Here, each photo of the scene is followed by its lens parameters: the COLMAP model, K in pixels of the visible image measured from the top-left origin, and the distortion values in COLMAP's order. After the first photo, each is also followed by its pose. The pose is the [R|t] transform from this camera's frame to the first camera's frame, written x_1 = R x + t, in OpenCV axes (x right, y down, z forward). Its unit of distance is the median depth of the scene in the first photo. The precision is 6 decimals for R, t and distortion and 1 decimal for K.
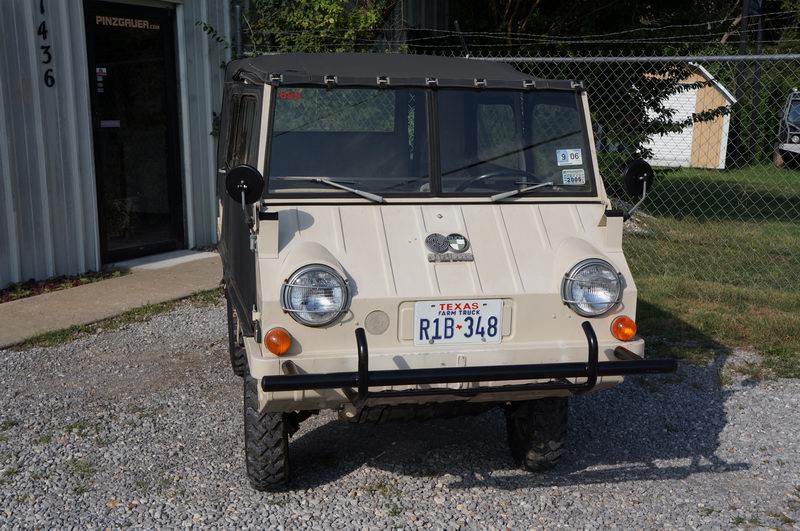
lens RADIAL K [[942.5, 0, 401.9], [0, 942.5, 271.8], [0, 0, 1]] dist [0.054921, 0.000000]
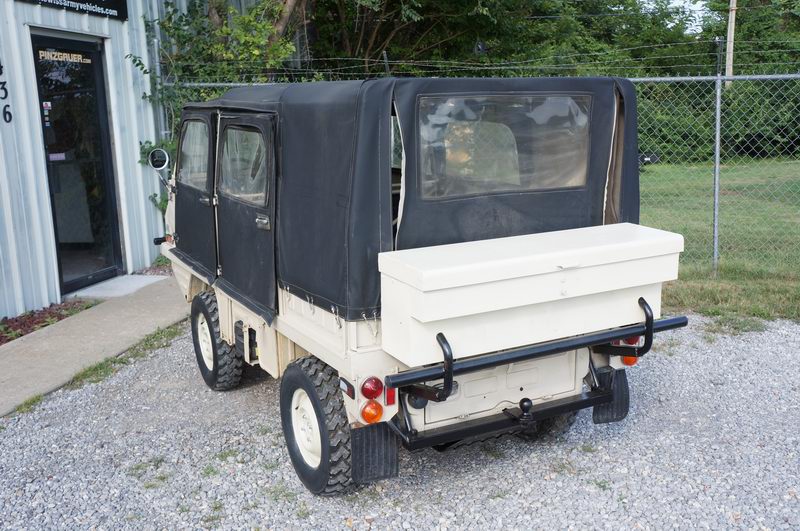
lens RADIAL K [[824.0, 0, 395.8], [0, 824.0, 263.1], [0, 0, 1]] dist [0.037661, 0.000000]
pose [[0.955470, -0.085269, 0.282499, -0.239619], [0.087349, 0.996164, 0.005247, -0.017741], [-0.281863, 0.019663, 0.959253, 0.057360]]
